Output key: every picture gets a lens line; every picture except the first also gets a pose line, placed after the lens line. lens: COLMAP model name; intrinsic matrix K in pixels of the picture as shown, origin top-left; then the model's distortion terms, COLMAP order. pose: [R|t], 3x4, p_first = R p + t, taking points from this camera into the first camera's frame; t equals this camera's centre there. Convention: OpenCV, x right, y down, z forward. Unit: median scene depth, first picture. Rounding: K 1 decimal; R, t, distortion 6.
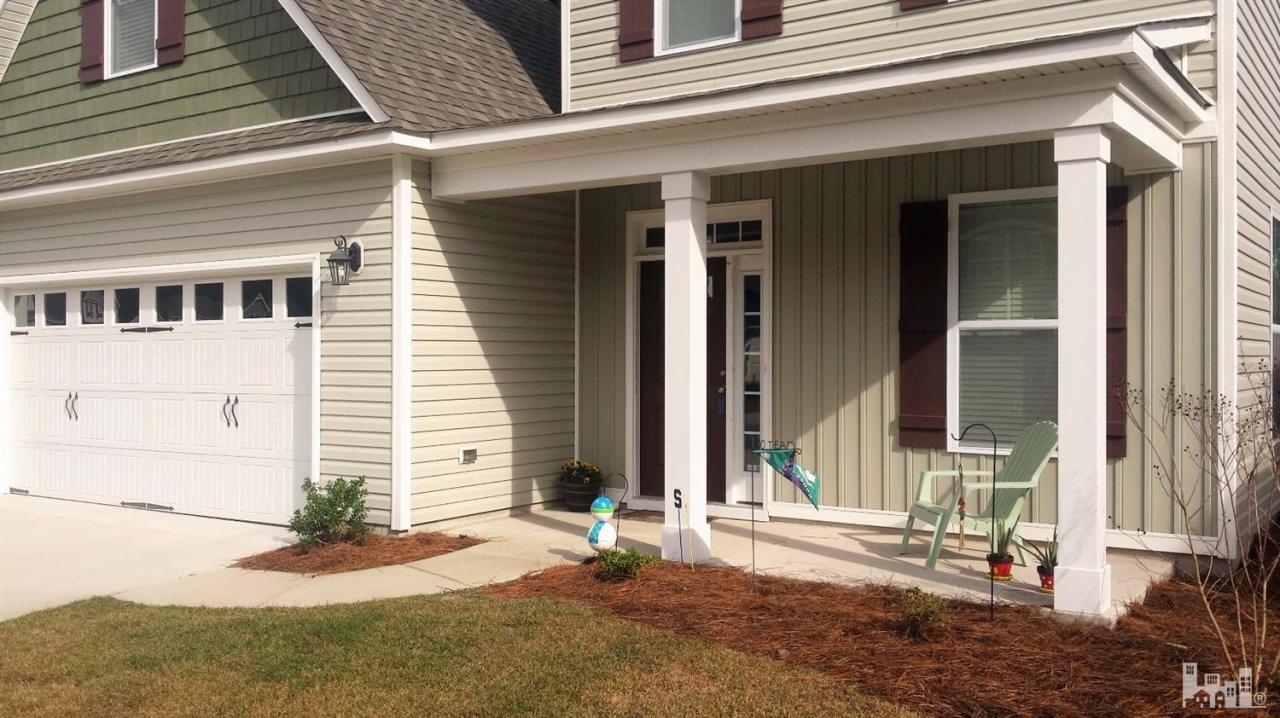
lens RADIAL K [[1166.3, 0, 638.6], [0, 1166.3, 360.6], [0, 0, 1]] dist [0.034300, 0.000000]
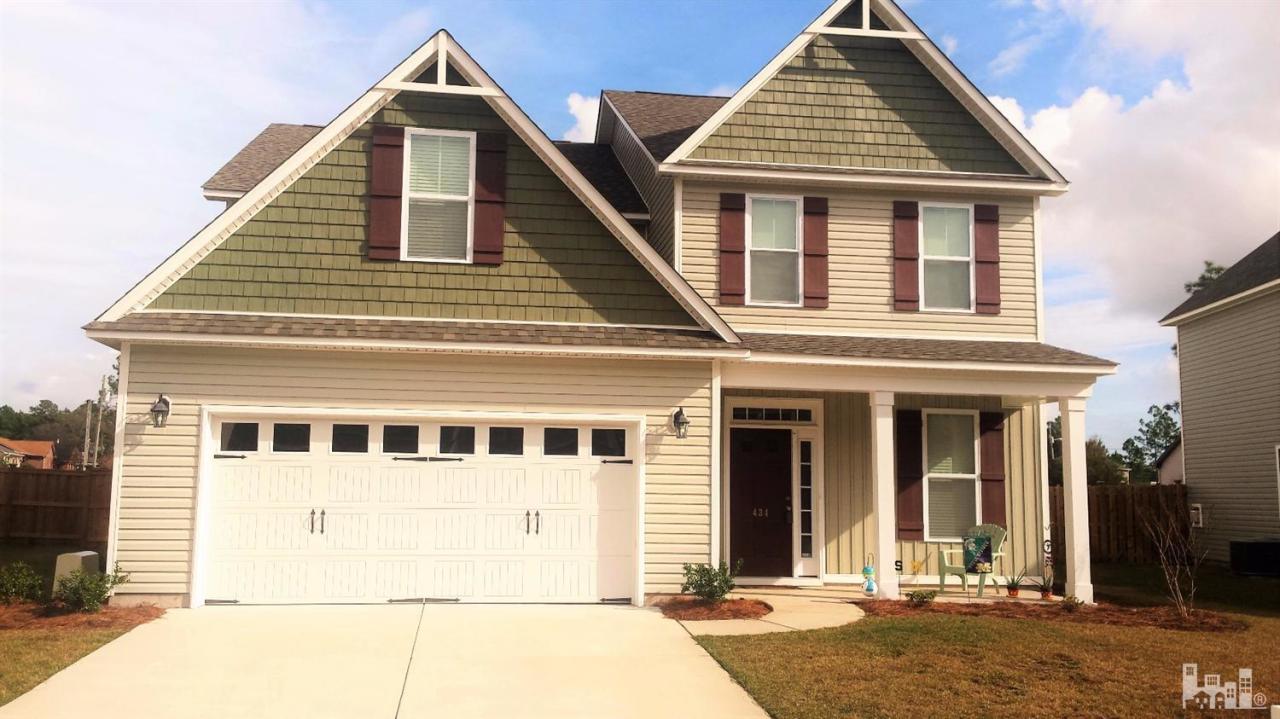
lens RADIAL K [[1166.3, 0, 641.8], [0, 1166.3, 356.4], [0, 0, 1]] dist [0.034300, 0.000000]
pose [[0.731091, 0.094169, 0.675750, -1.239807], [-0.013303, 0.992208, -0.123877, 0.018401], [-0.682150, 0.081576, 0.726648, -0.094195]]
